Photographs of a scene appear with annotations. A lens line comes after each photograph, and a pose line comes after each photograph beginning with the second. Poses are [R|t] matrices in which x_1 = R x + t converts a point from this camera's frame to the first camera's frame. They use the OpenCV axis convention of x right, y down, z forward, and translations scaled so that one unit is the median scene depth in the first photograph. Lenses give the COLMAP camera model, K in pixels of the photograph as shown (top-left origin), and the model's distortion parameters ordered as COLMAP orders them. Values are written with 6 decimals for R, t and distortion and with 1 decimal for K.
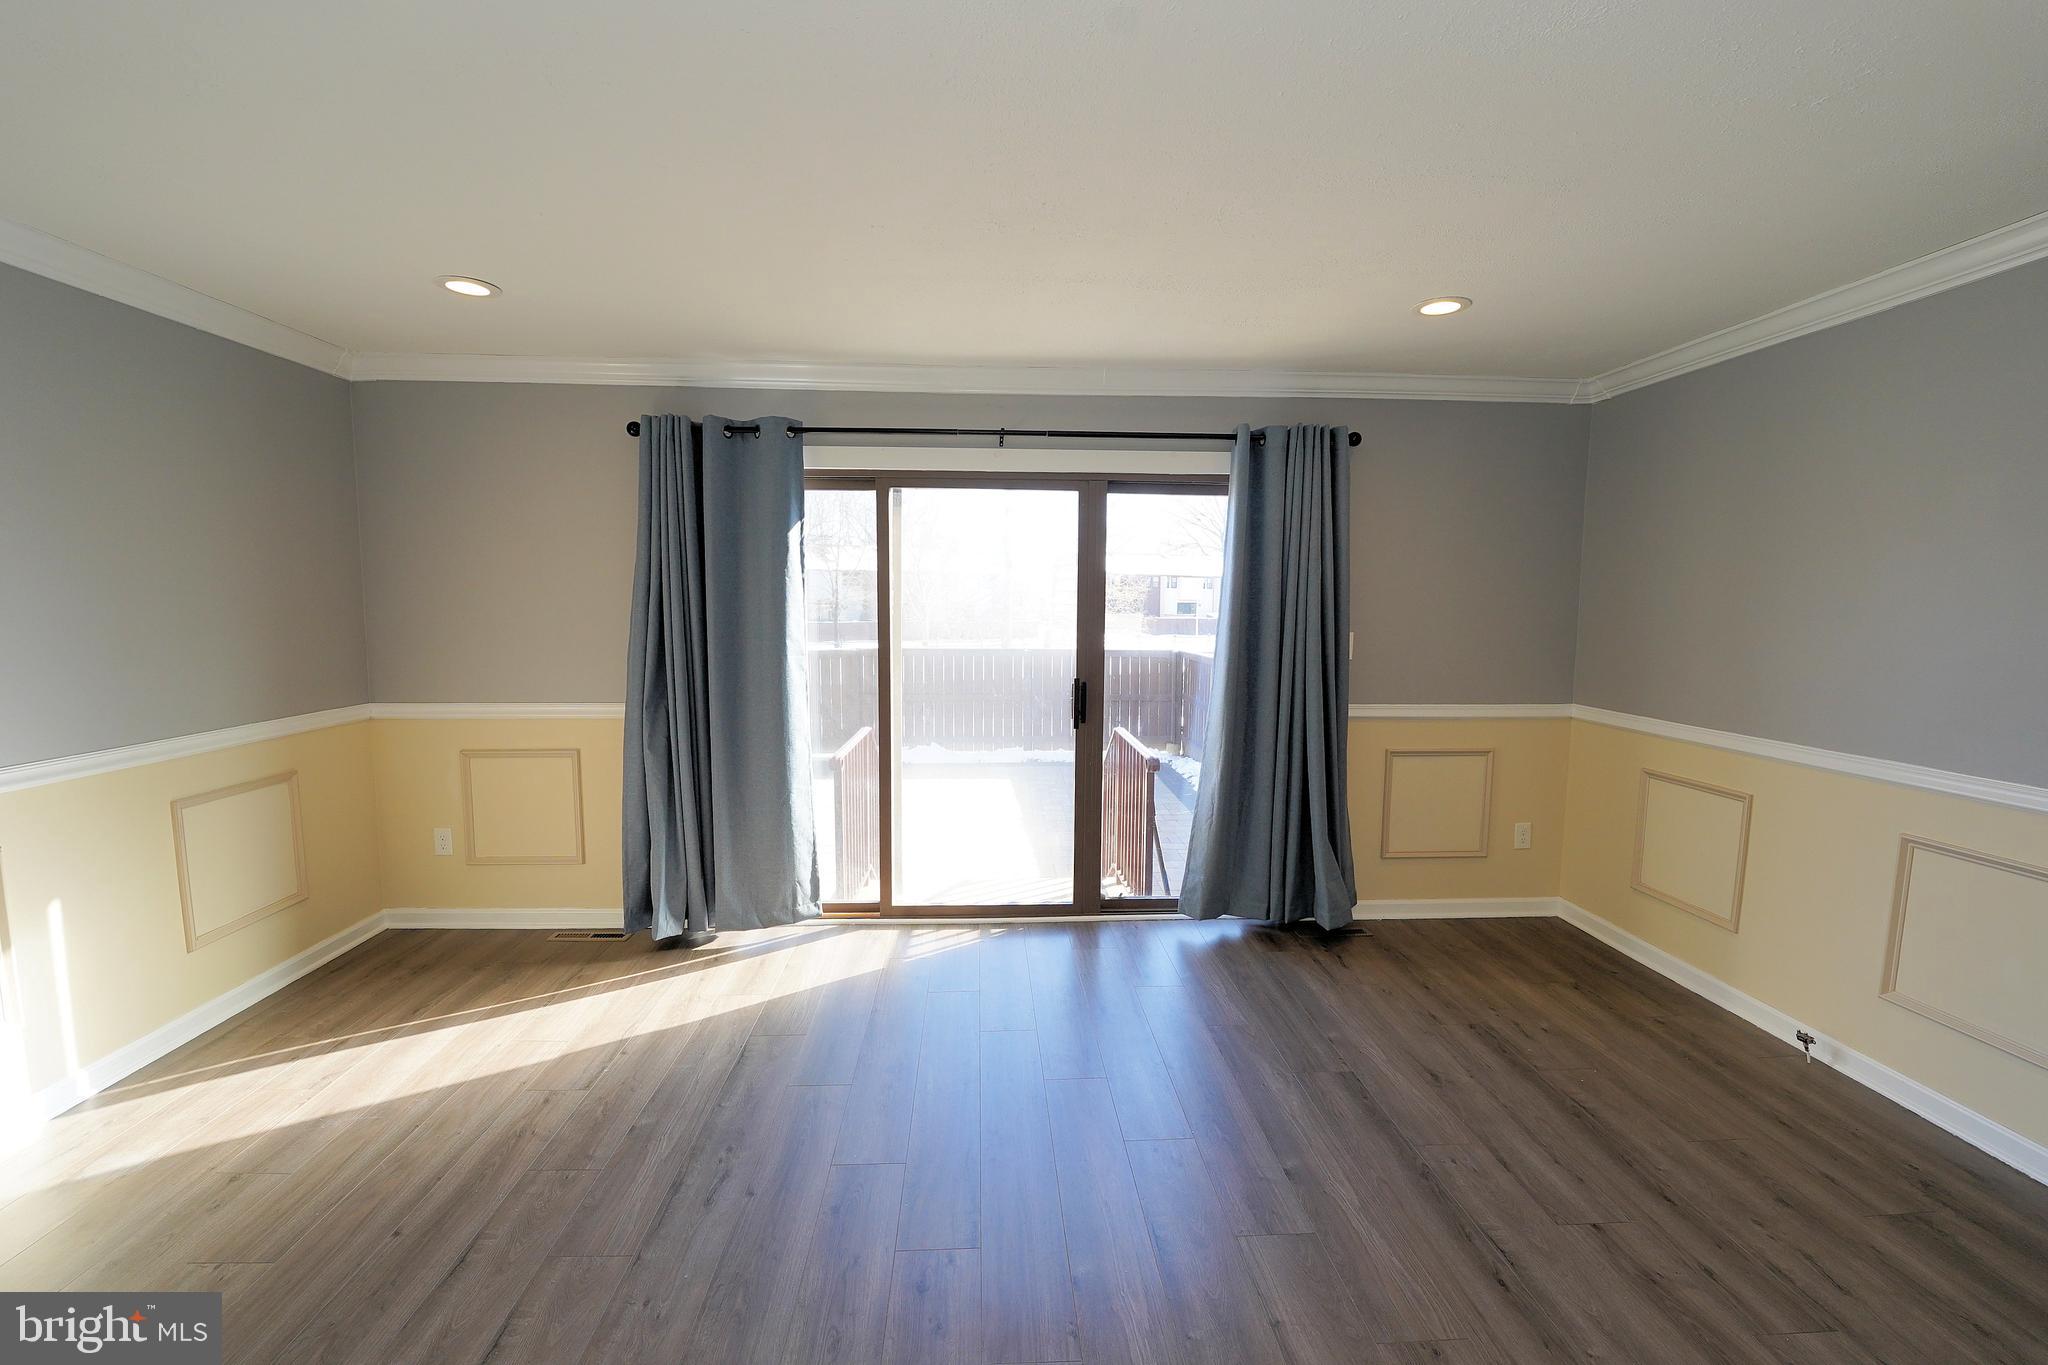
lens RADIAL K [[840.4, 0, 1022.7], [0, 840.4, 690.5], [0, 0, 1]] dist [-0.027539, 0.002299]
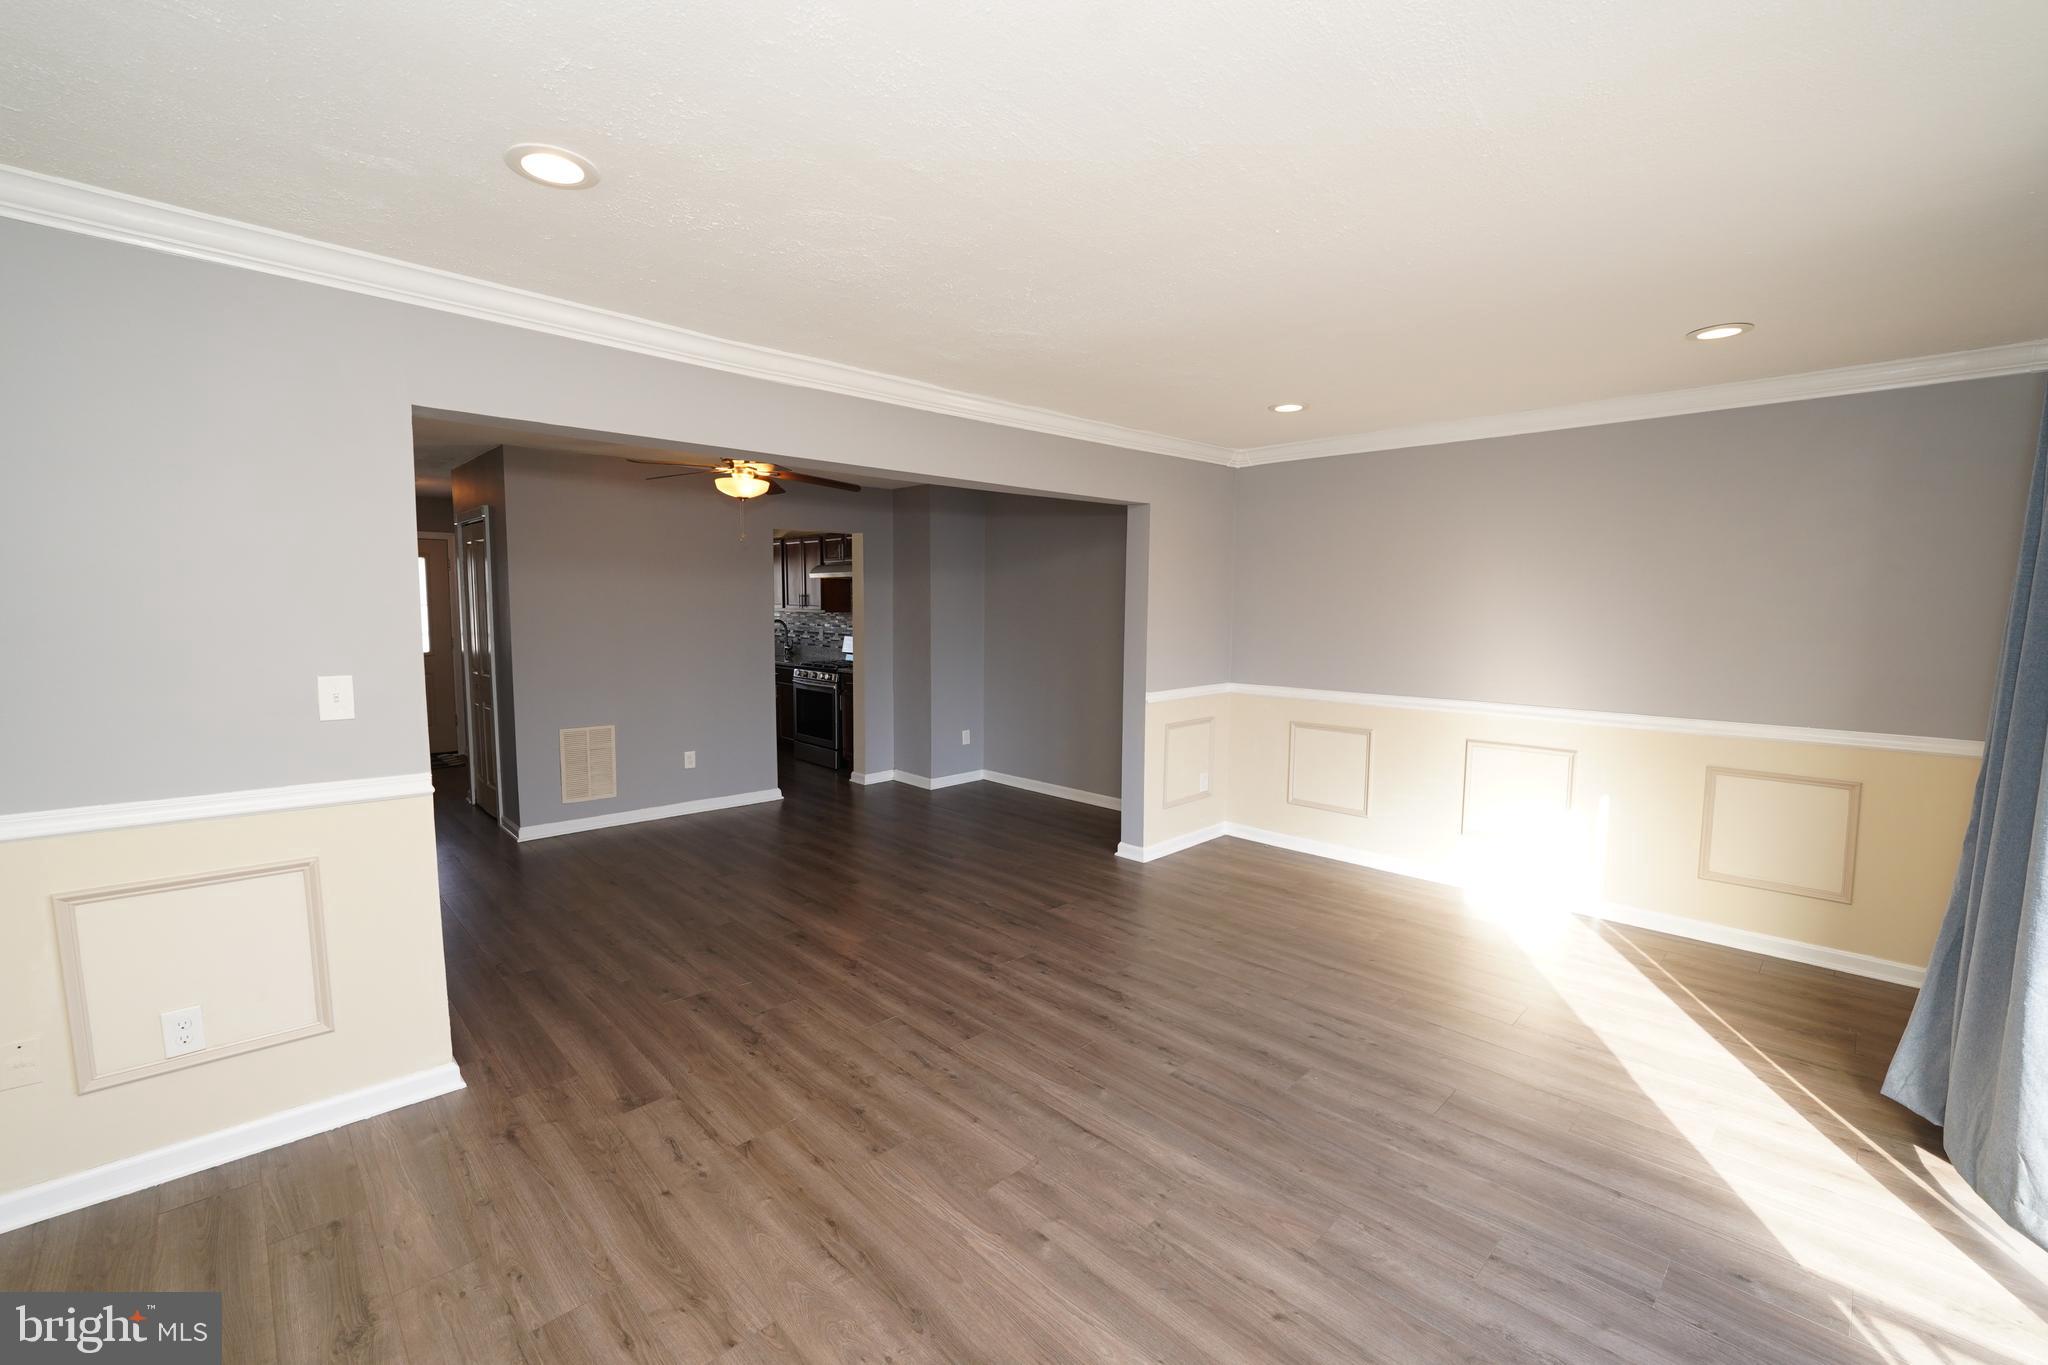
lens RADIAL K [[840.4, 0, 1018.8], [0, 840.4, 677.7], [0, 0, 1]] dist [-0.027539, 0.002299]
pose [[-0.752797, 0.047232, -0.656556, 0.554790], [-0.079630, 0.983563, 0.162058, -0.107271], [0.653418, 0.174278, -0.736662, 0.943576]]
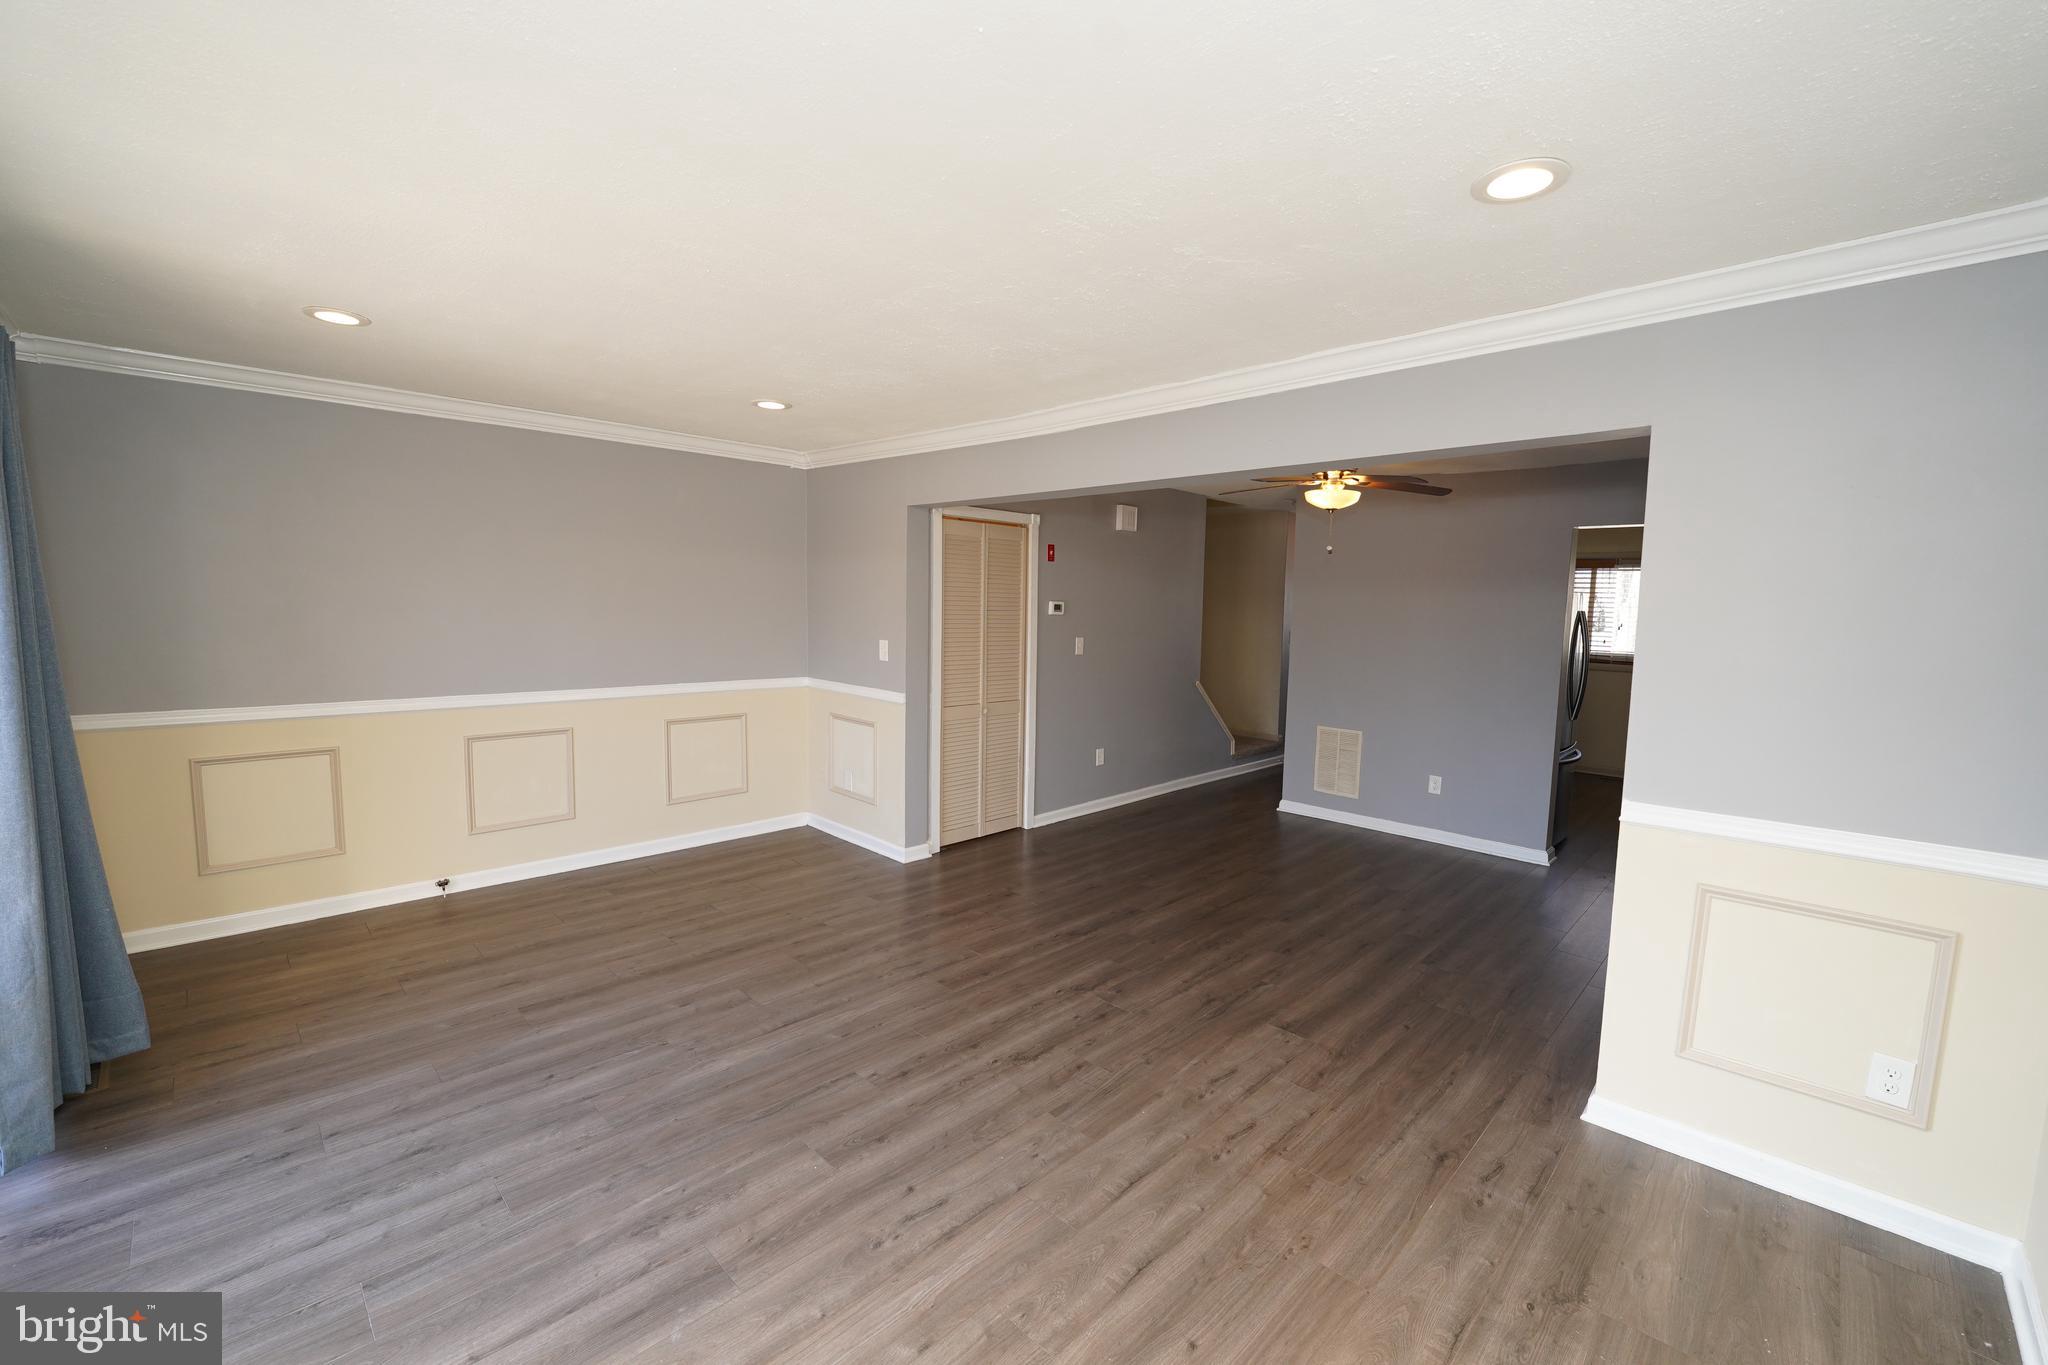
lens RADIAL K [[840.4, 0, 1037.4], [0, 840.4, 674.9], [0, 0, 1]] dist [-0.027539, 0.002299]
pose [[-0.684127, -0.082534, 0.724678, -0.672227], [0.049942, 0.985944, 0.159437, -0.113807], [-0.727651, 0.145267, -0.670389, 0.875194]]
